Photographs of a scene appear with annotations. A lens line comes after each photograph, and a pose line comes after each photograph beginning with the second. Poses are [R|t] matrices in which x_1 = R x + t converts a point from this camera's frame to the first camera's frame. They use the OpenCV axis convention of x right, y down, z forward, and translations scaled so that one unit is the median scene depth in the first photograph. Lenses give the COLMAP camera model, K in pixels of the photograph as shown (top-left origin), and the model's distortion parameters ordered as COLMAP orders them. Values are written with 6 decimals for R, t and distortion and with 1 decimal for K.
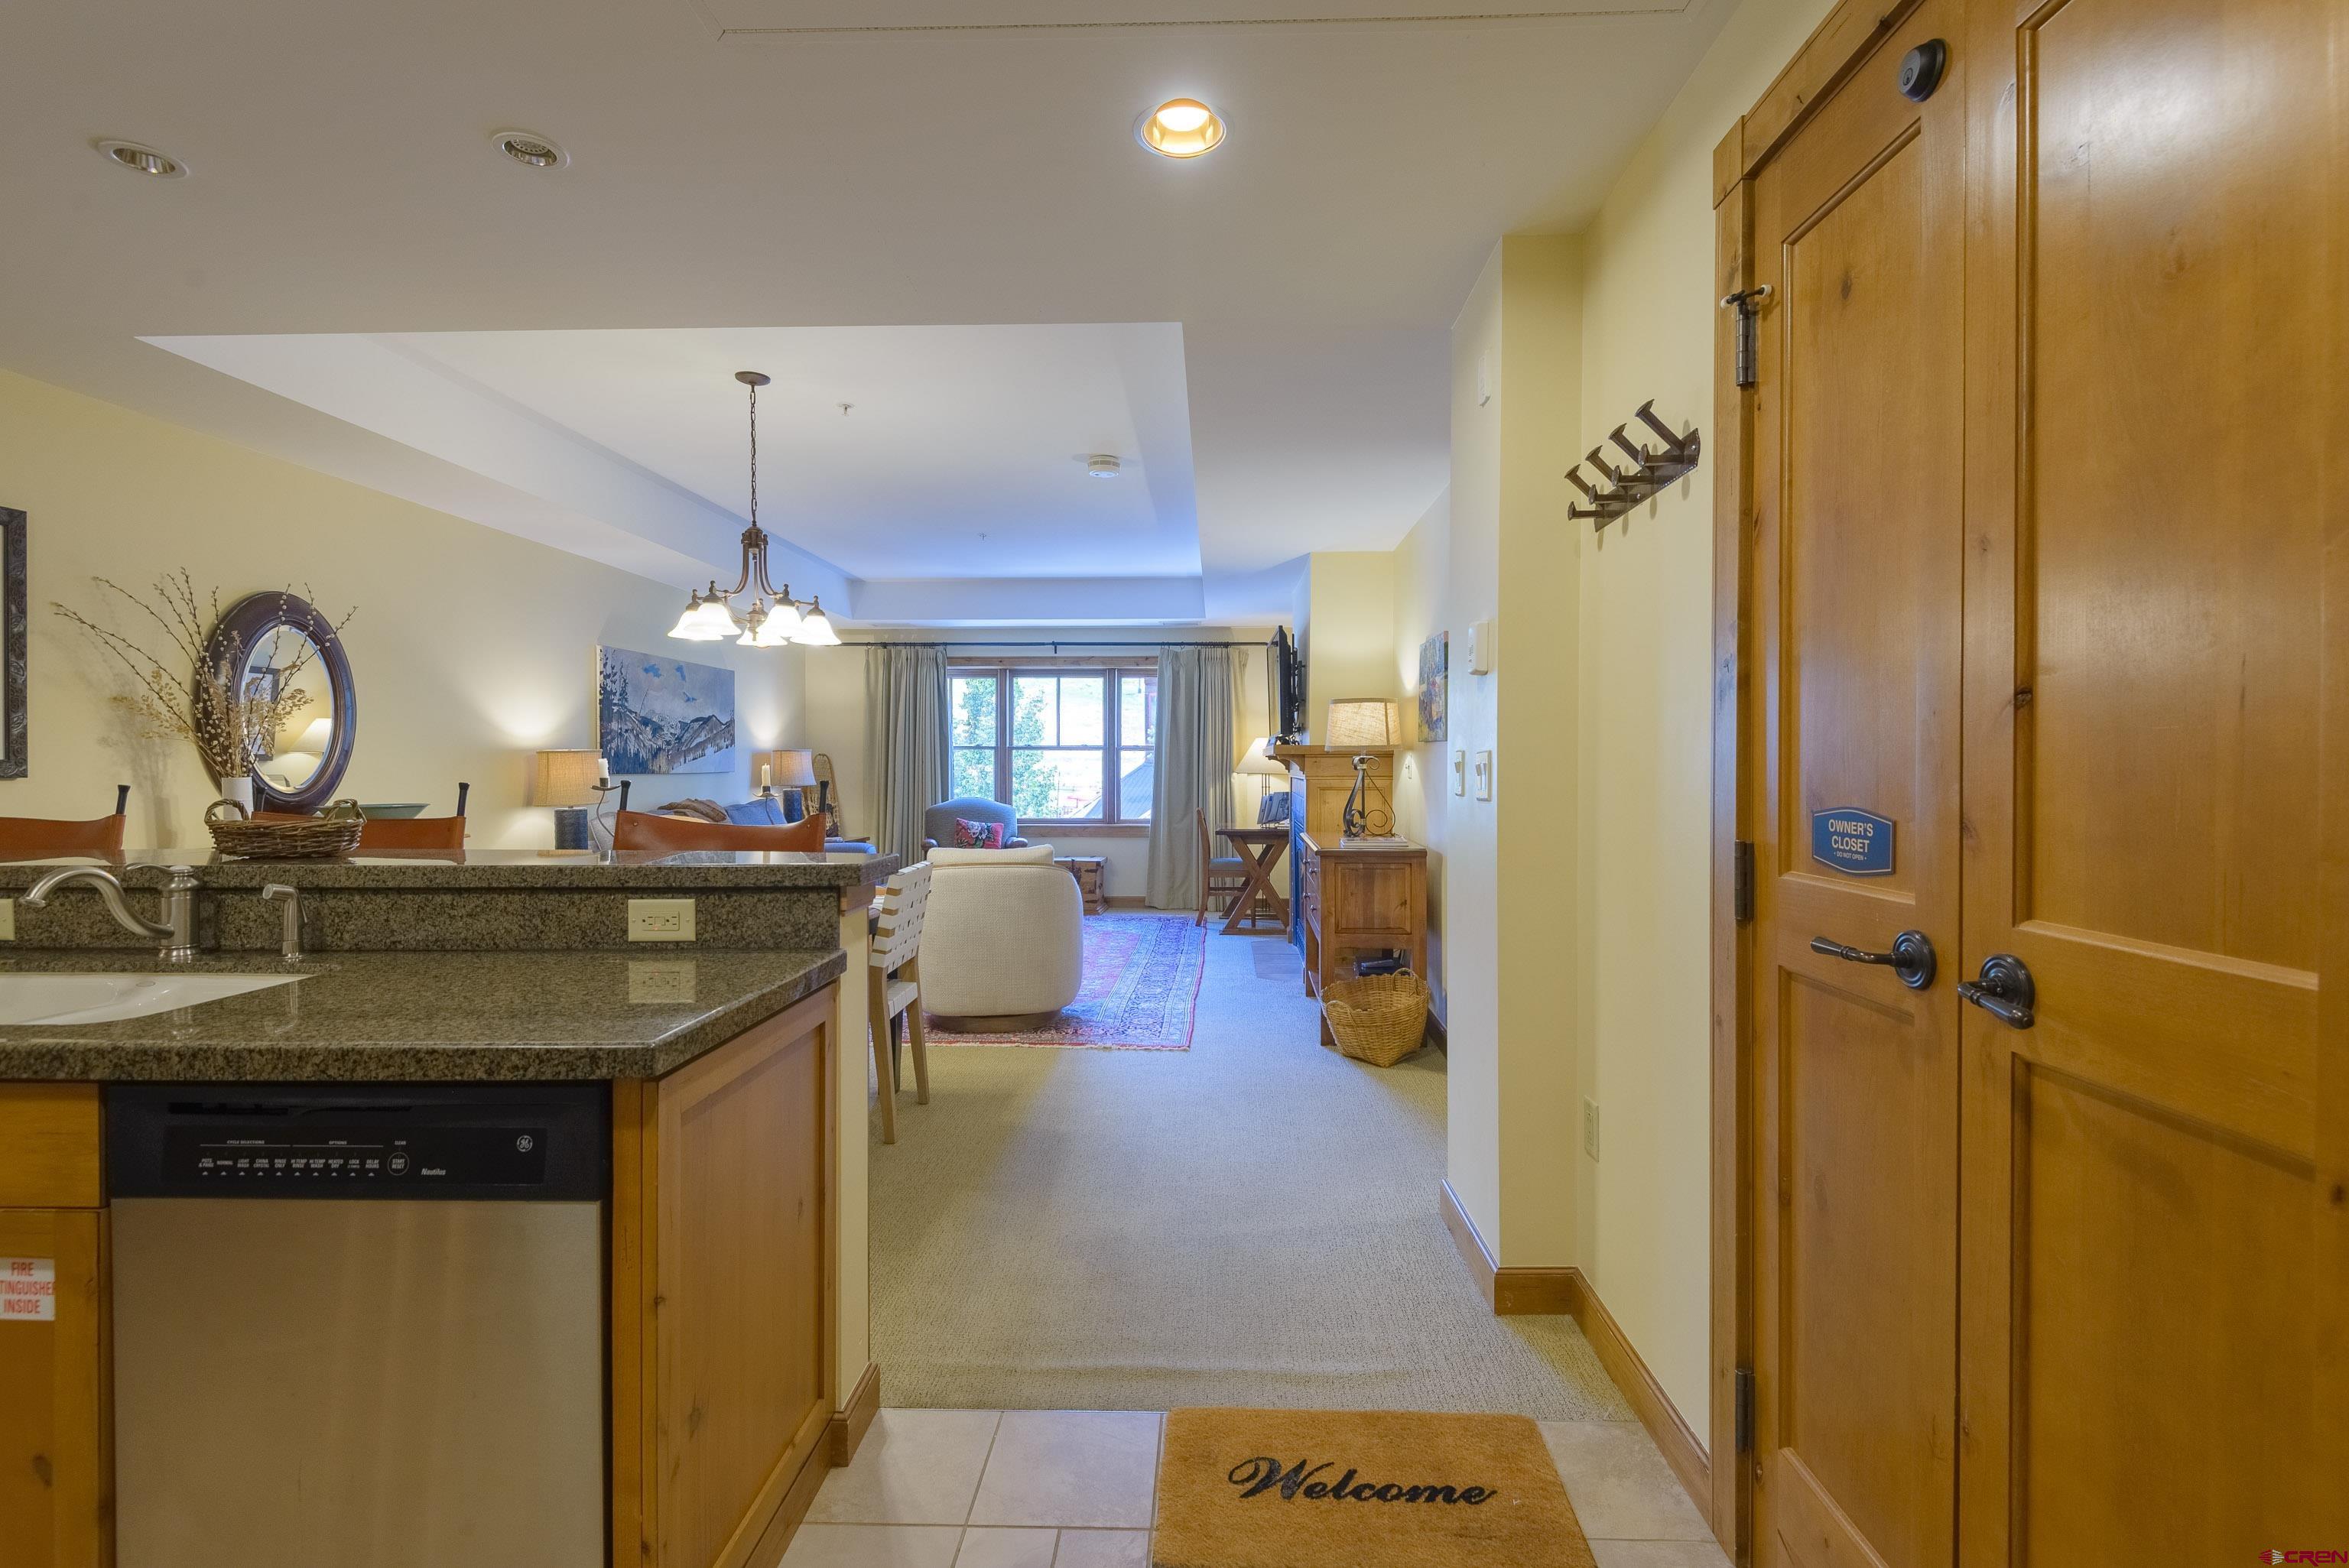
lens RADIAL K [[1070.8, 0, 1183.1], [0, 1070.8, 777.5], [0, 0, 1]] dist [0.038006, -0.019263]
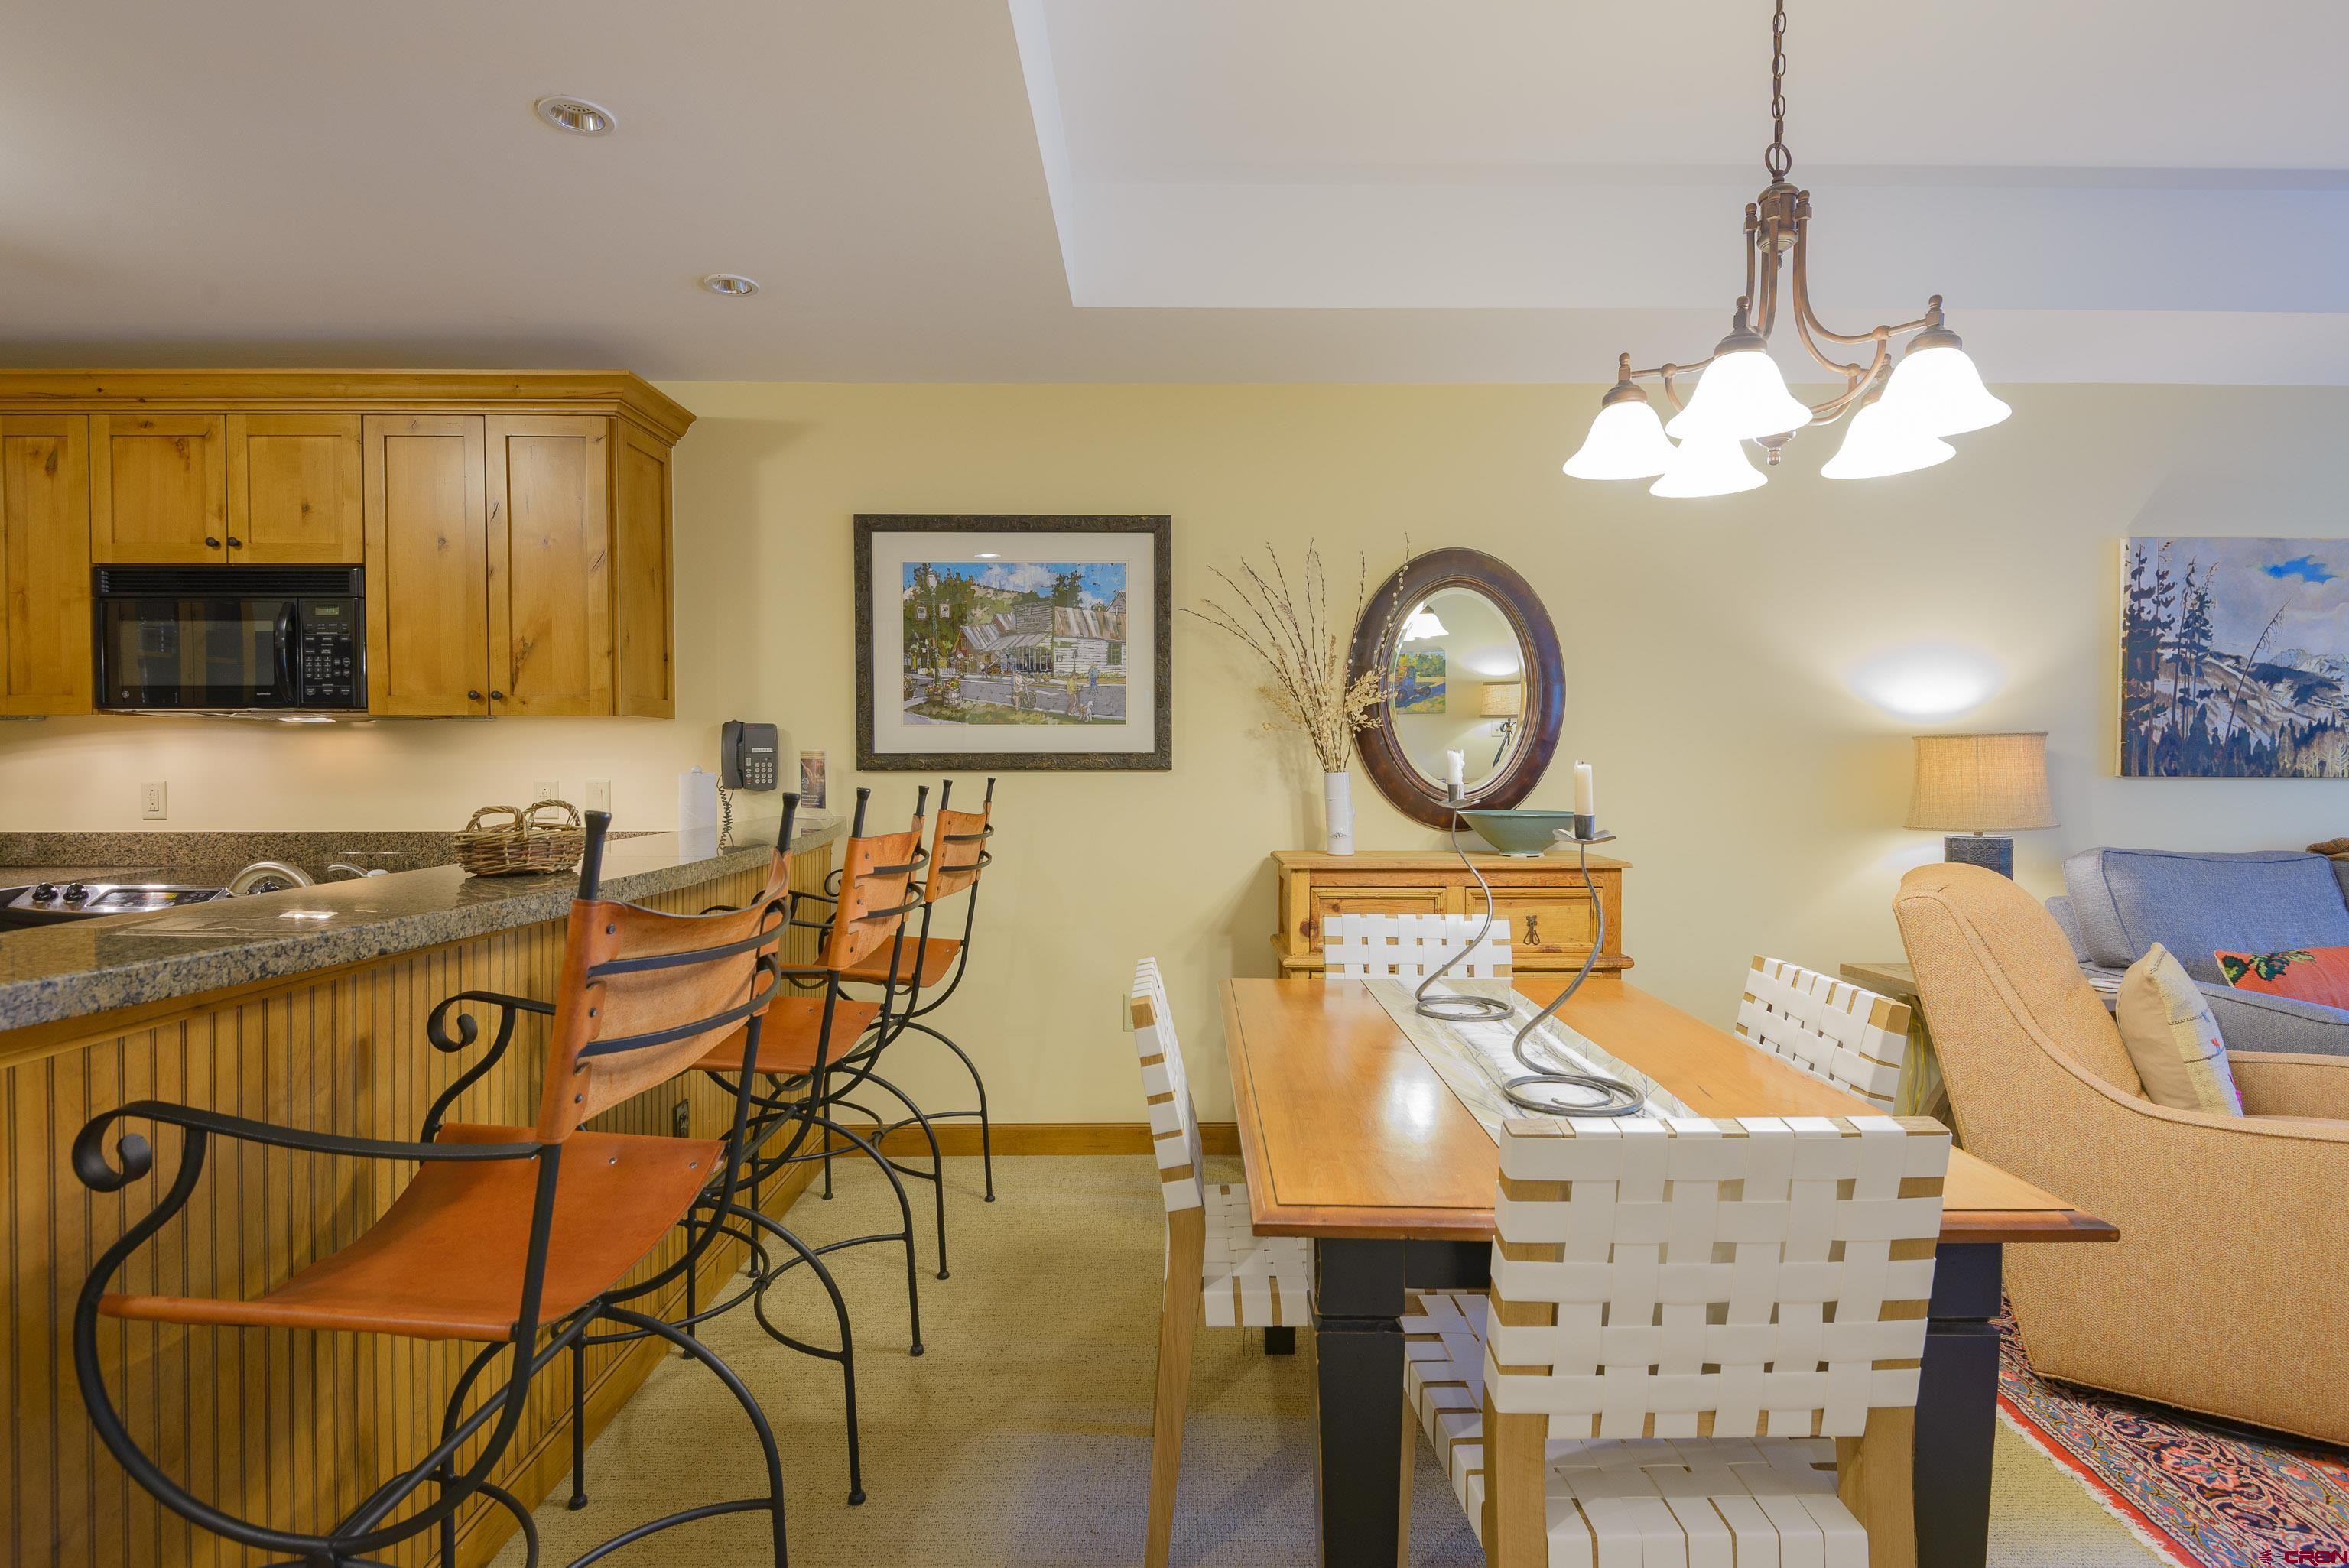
lens RADIAL K [[1075.6, 0, 1174.5], [0, 1075.6, 784.0], [0, 0, 1]] dist [0.010003, -0.009227]
pose [[0.036778, 0.023902, -0.999038, -0.012535], [-0.013169, 0.999639, 0.023432, -0.005040], [0.999237, 0.012295, 0.037079, 0.451359]]
